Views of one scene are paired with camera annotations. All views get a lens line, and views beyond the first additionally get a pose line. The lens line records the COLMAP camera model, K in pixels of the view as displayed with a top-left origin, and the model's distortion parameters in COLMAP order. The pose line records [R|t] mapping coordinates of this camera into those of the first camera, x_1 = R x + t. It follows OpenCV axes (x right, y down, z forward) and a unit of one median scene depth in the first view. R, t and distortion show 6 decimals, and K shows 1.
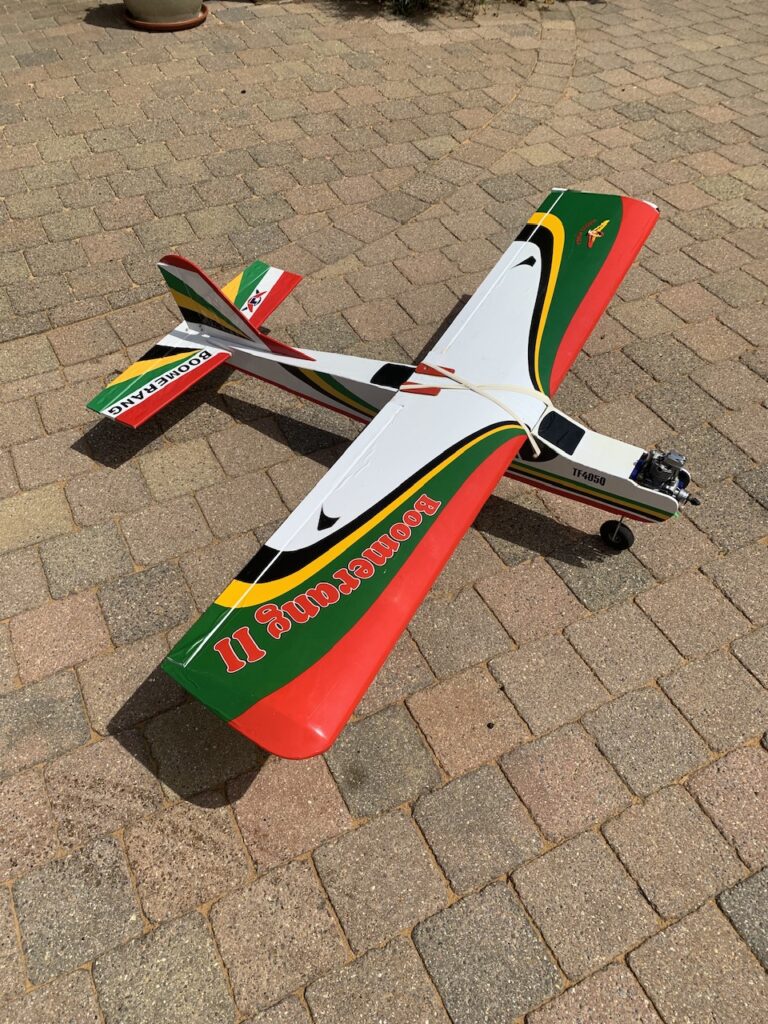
lens RADIAL K [[773.1, 0, 384.0], [0, 773.1, 512.0], [0, 0, 1]] dist [0.031716, -0.002501]
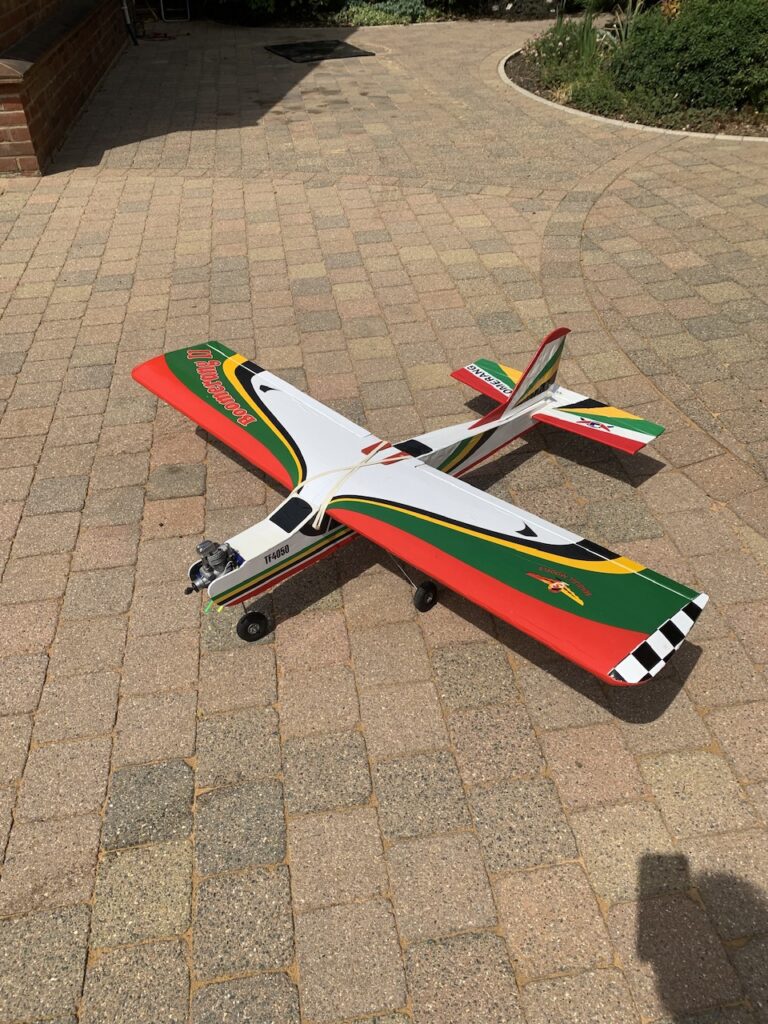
lens RADIAL K [[789.2, 0, 380.7], [0, 789.2, 521.8], [0, 0, 1]] dist [0.051283, -0.000082]
pose [[-0.310065, 0.618345, -0.722156, 0.898998], [-0.677961, 0.388707, 0.623919, -0.794557], [0.666504, 0.683050, 0.298689, 0.648457]]
